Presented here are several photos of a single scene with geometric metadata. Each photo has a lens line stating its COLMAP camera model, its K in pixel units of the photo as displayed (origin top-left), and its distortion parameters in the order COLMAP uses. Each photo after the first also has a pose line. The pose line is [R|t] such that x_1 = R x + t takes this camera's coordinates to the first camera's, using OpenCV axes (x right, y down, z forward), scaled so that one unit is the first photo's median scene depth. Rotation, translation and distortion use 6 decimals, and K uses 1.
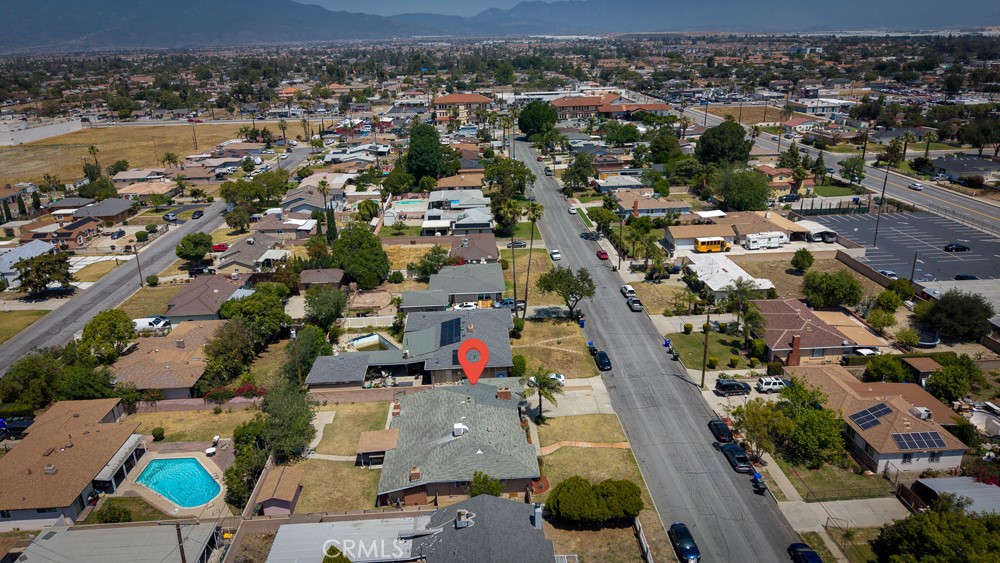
lens RADIAL K [[663.4, 0, 500.0], [0, 663.4, 281.5], [0, 0, 1]] dist [0.057120, -0.066535]
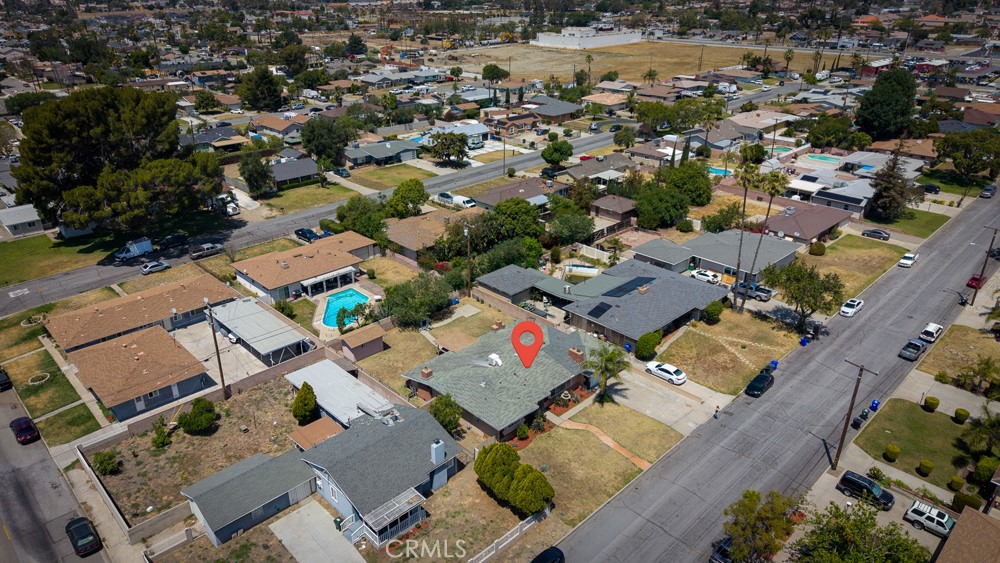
lens RADIAL K [[663.4, 0, 500.0], [0, 663.4, 281.5], [0, 0, 1]] dist [0.057120, -0.066535]
pose [[0.660657, 0.334795, -0.671896, 0.383889], [-0.264764, 0.941443, 0.208770, -0.069681], [0.702447, 0.039969, 0.710613, 0.181597]]
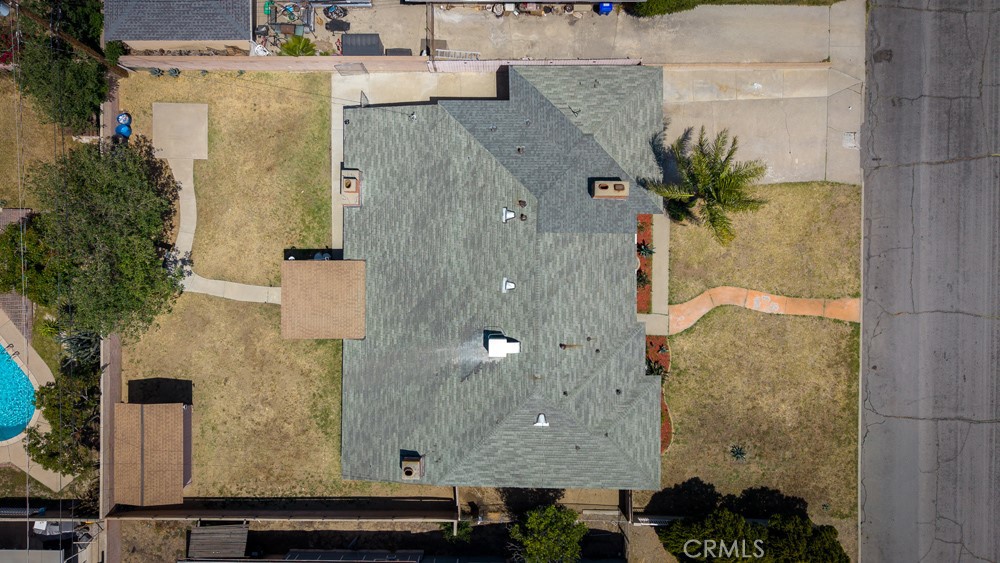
lens RADIAL K [[773.8, 0, 500.0], [0, 773.8, 281.5], [0, 0, 1]] dist [0.074390, -0.120810]
pose [[0.998296, 0.057139, 0.011813, -0.045563], [-0.030056, 0.330062, 0.943481, -0.186812], [0.050010, -0.942228, 0.331217, 0.567492]]
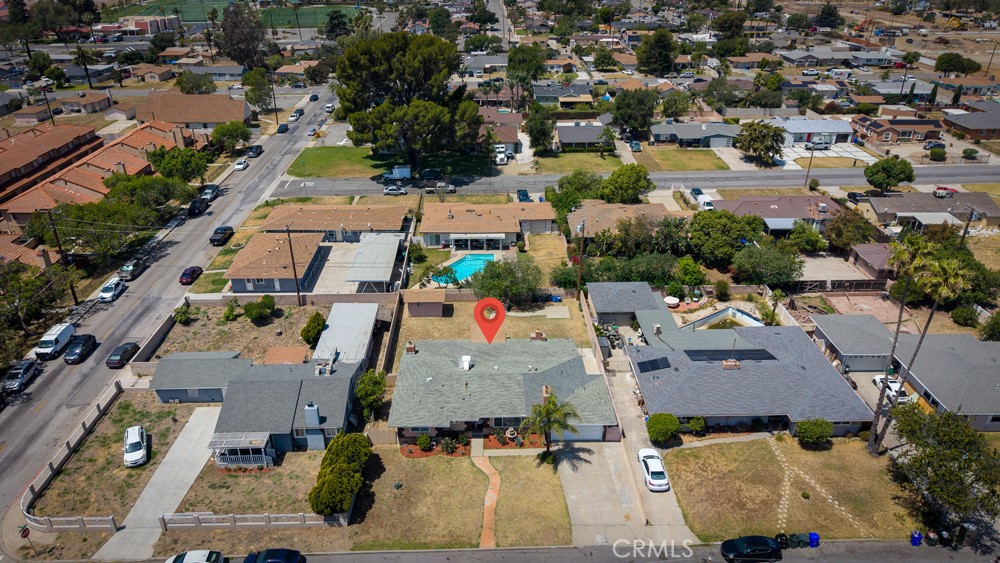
lens RADIAL K [[663.4, 0, 500.0], [0, 663.4, 281.5], [0, 0, 1]] dist [0.057120, -0.066535]
pose [[-0.023163, 0.480882, -0.876479, 0.458806], [-0.333002, 0.822938, 0.460307, -0.208161], [0.942642, 0.302531, 0.141073, 0.572695]]
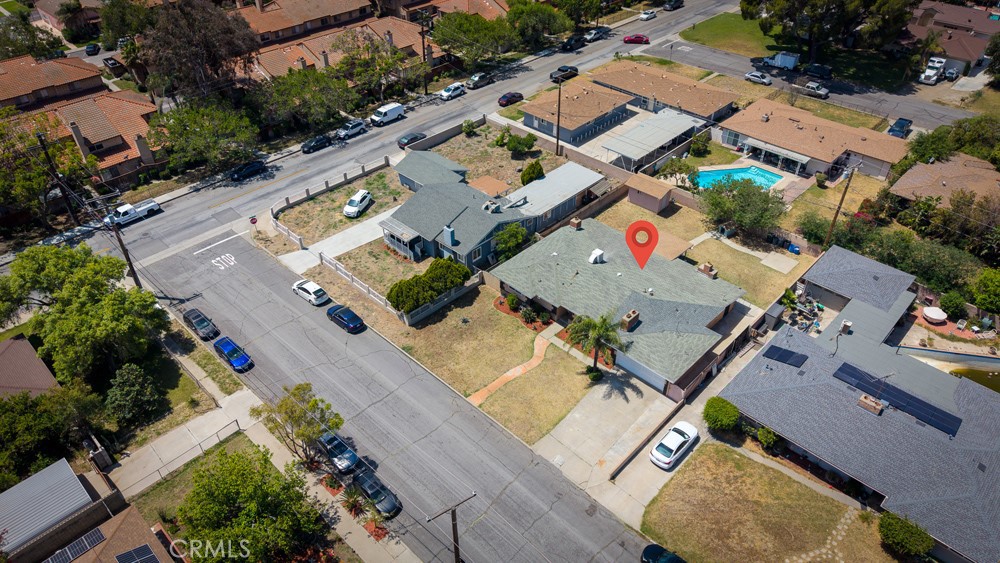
lens RADIAL K [[663.4, 0, 500.0], [0, 663.4, 281.5], [0, 0, 1]] dist [0.057120, -0.066535]
pose [[-0.731544, 0.442171, -0.518968, 0.340163], [-0.205318, 0.582971, 0.786123, -0.288011], [0.650144, 0.681637, -0.335683, 0.809691]]
